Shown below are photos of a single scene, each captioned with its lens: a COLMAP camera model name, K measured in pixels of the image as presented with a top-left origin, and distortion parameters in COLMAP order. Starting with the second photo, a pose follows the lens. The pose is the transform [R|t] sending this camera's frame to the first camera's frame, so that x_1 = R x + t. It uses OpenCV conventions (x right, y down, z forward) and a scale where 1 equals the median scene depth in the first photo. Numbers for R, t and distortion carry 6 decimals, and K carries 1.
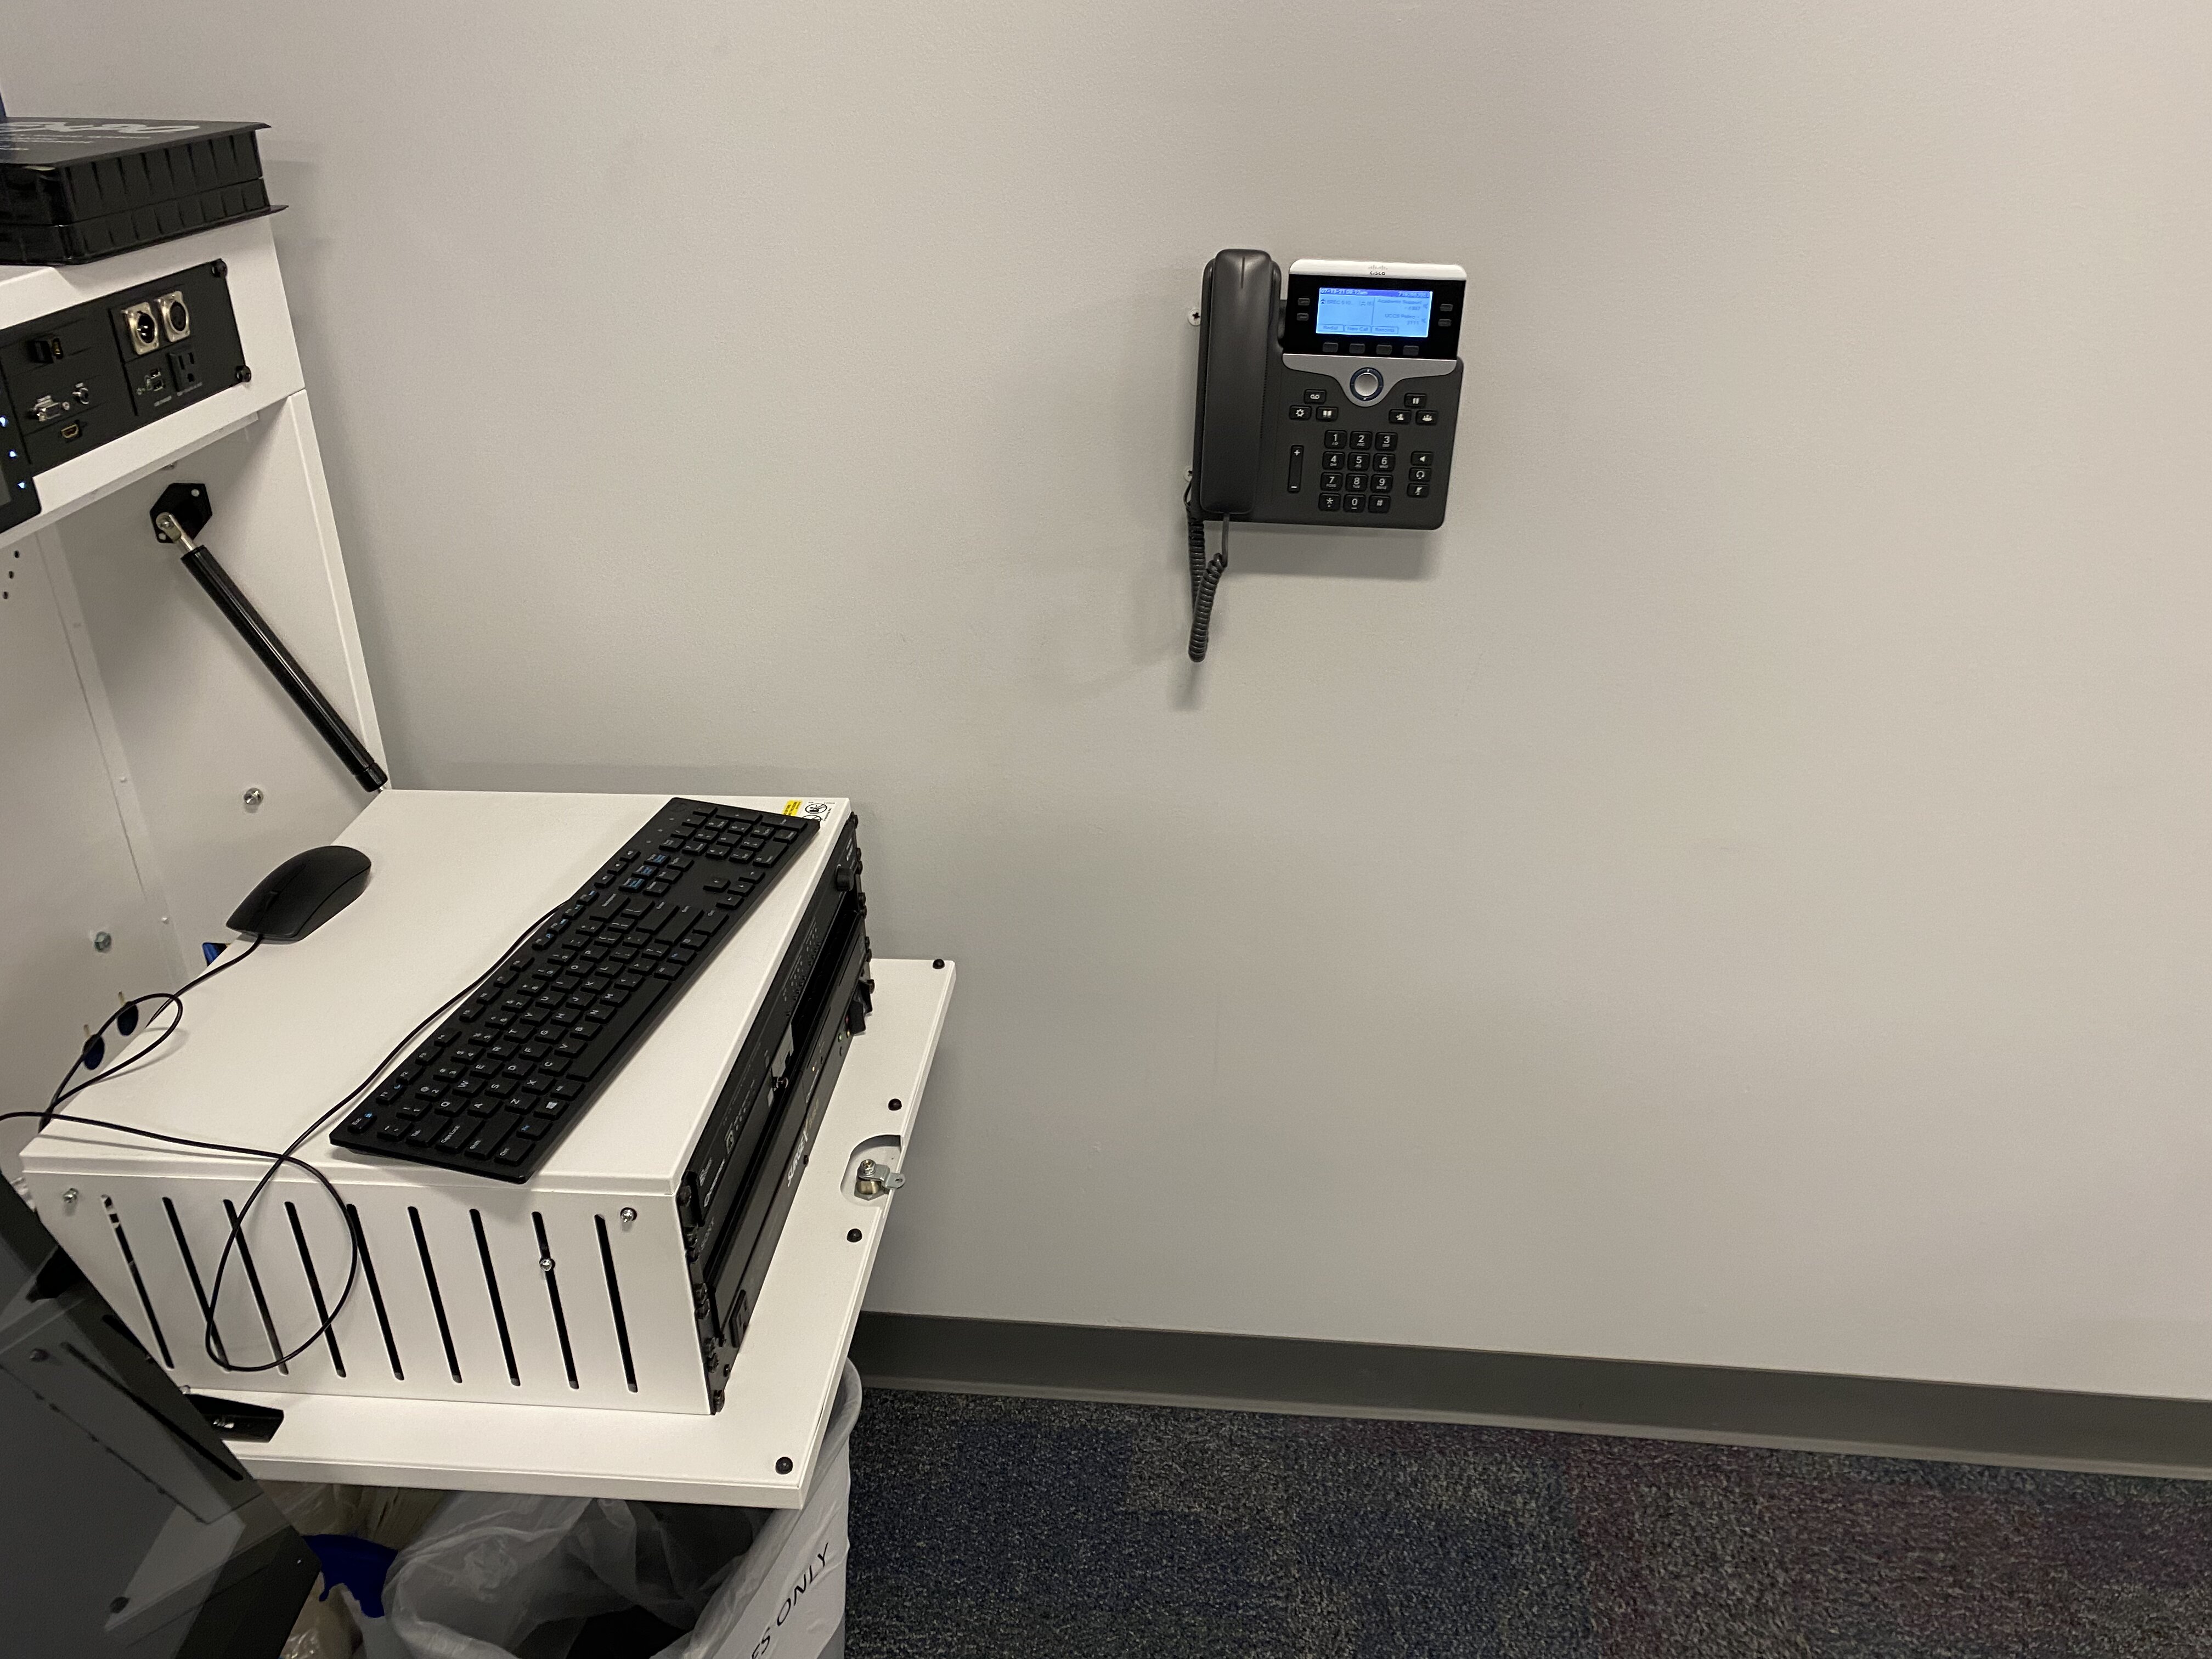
lens RADIAL K [[1698.0, 0, 1108.2], [0, 1698.0, 851.7], [0, 0, 1]] dist [0.031524, -0.065607]
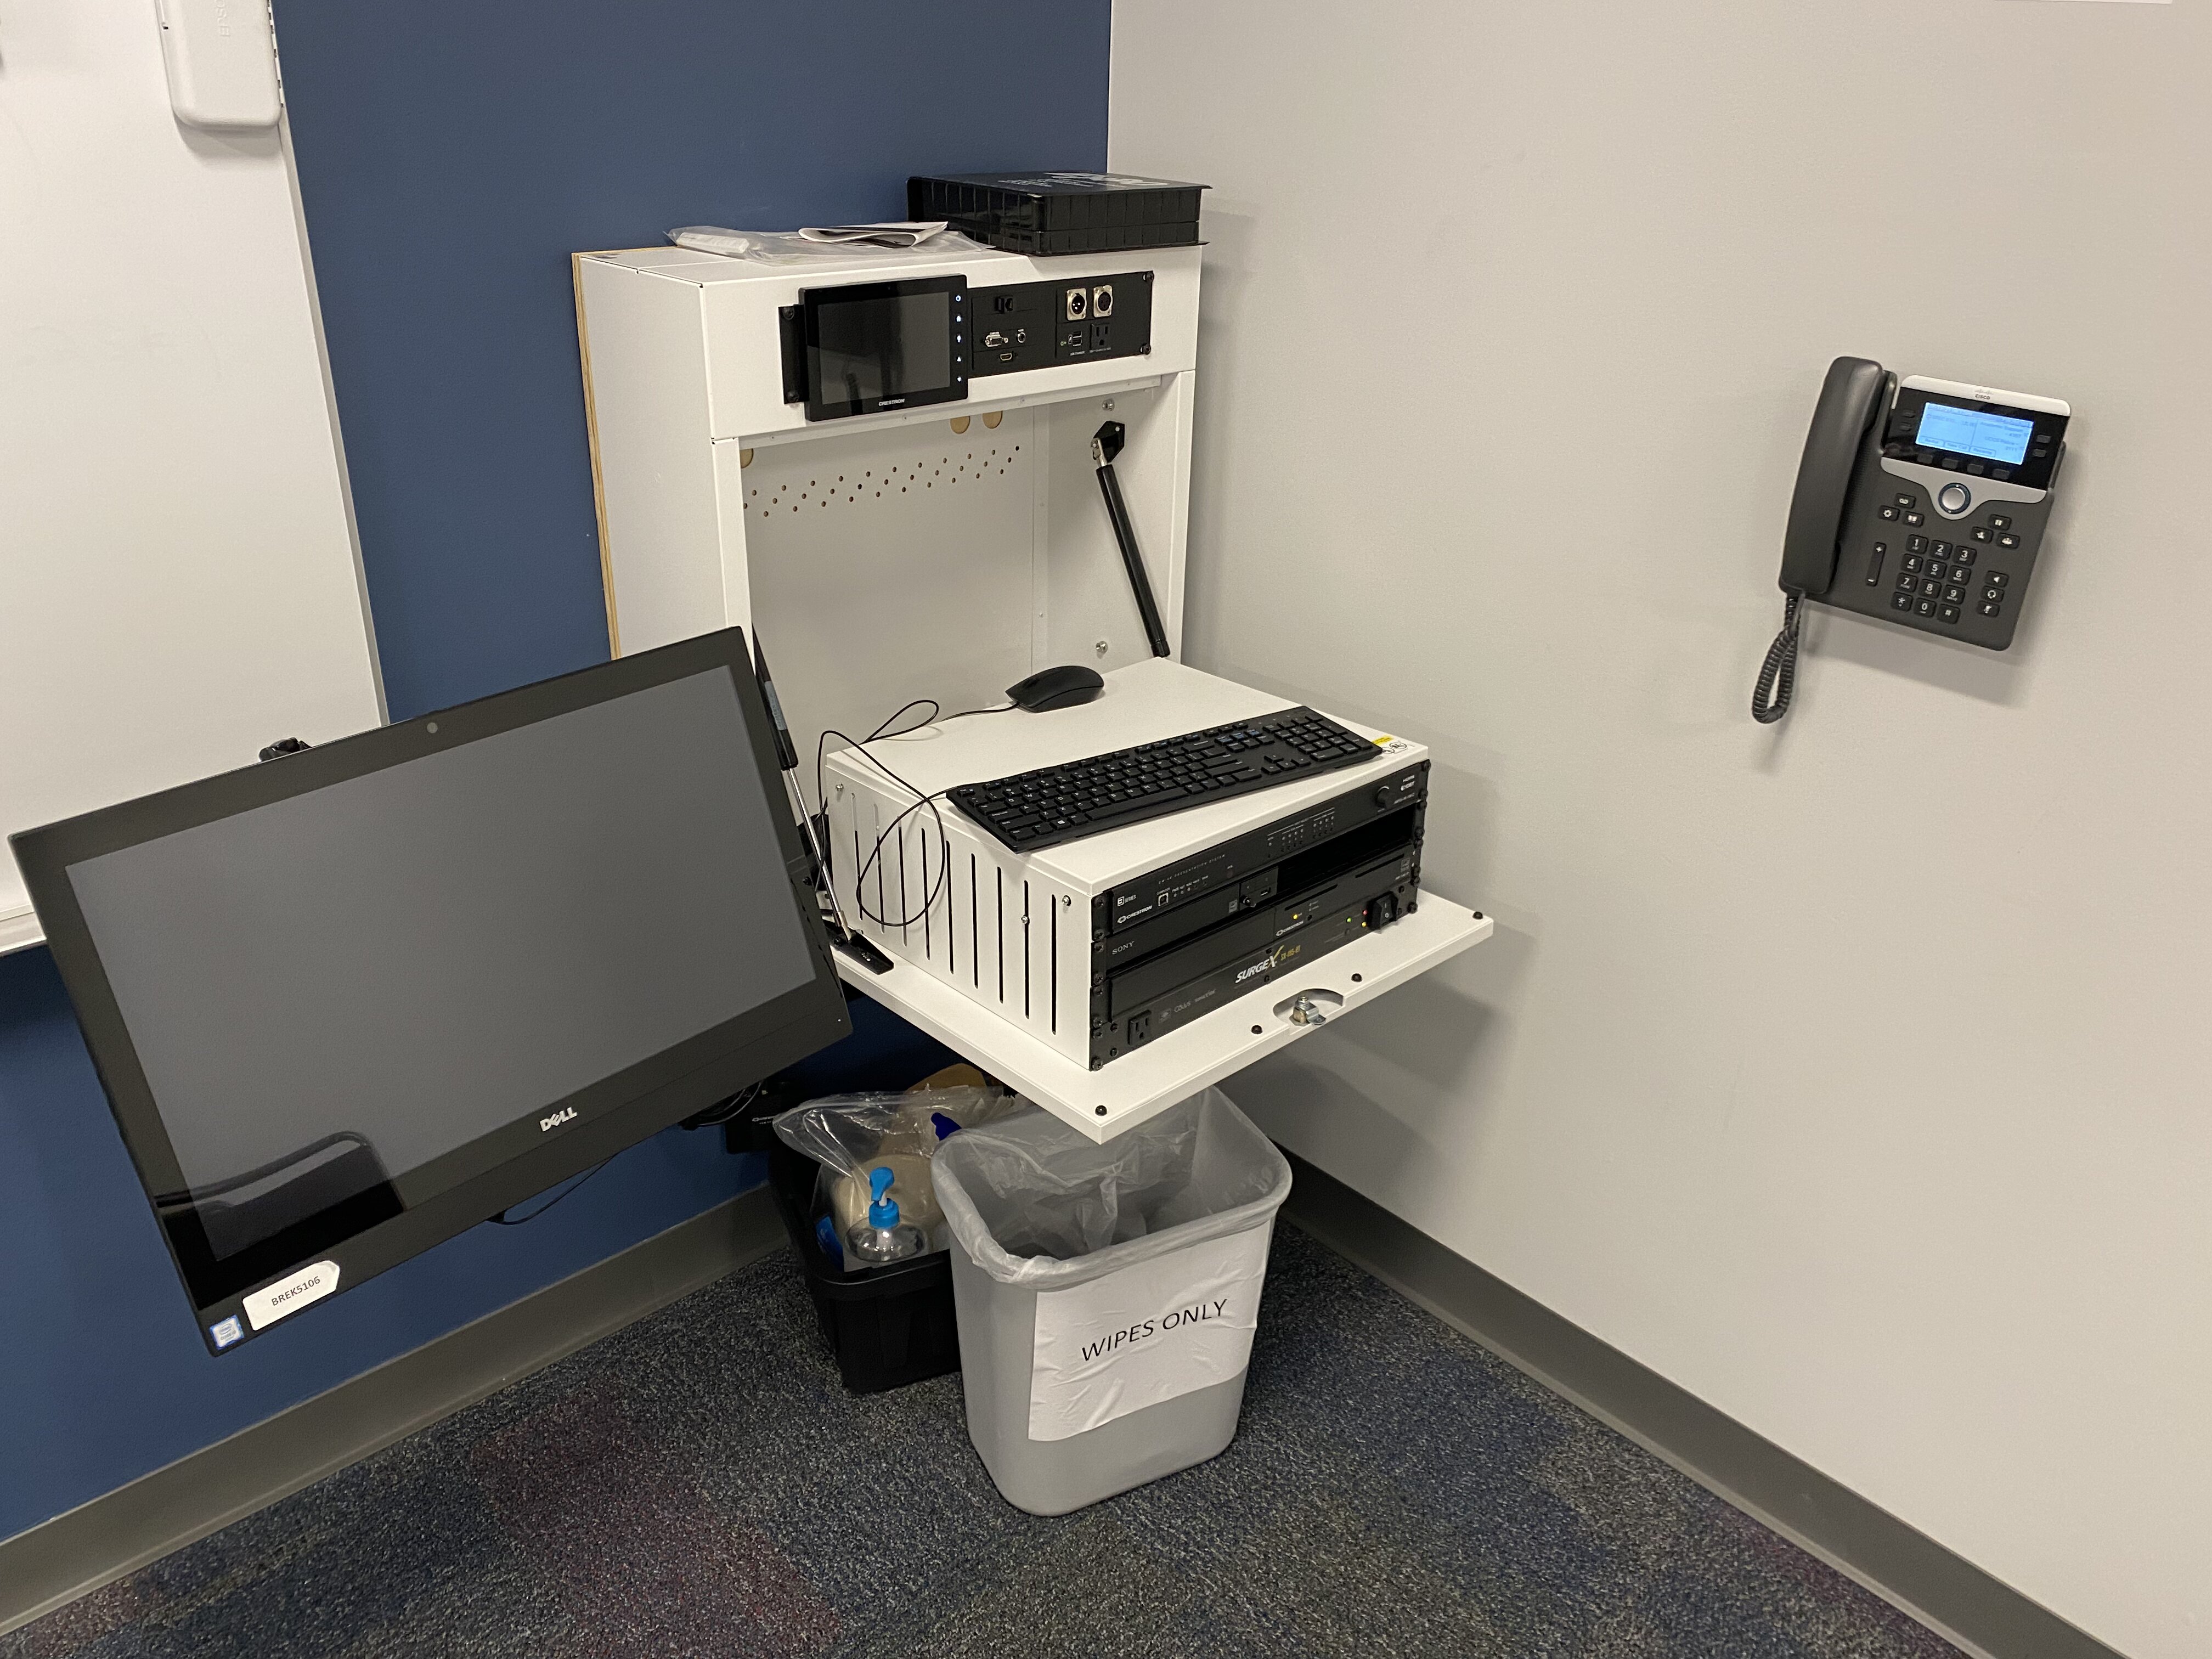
lens RADIAL K [[1698.0, 0, 1070.6], [0, 1698.0, 925.3], [0, 0, 1]] dist [0.031524, -0.065607]
pose [[0.724438, 0.332152, -0.604041, 0.484513], [-0.346974, 0.932862, 0.096833, 0.065418], [0.595650, 0.139437, 0.791049, -0.142667]]
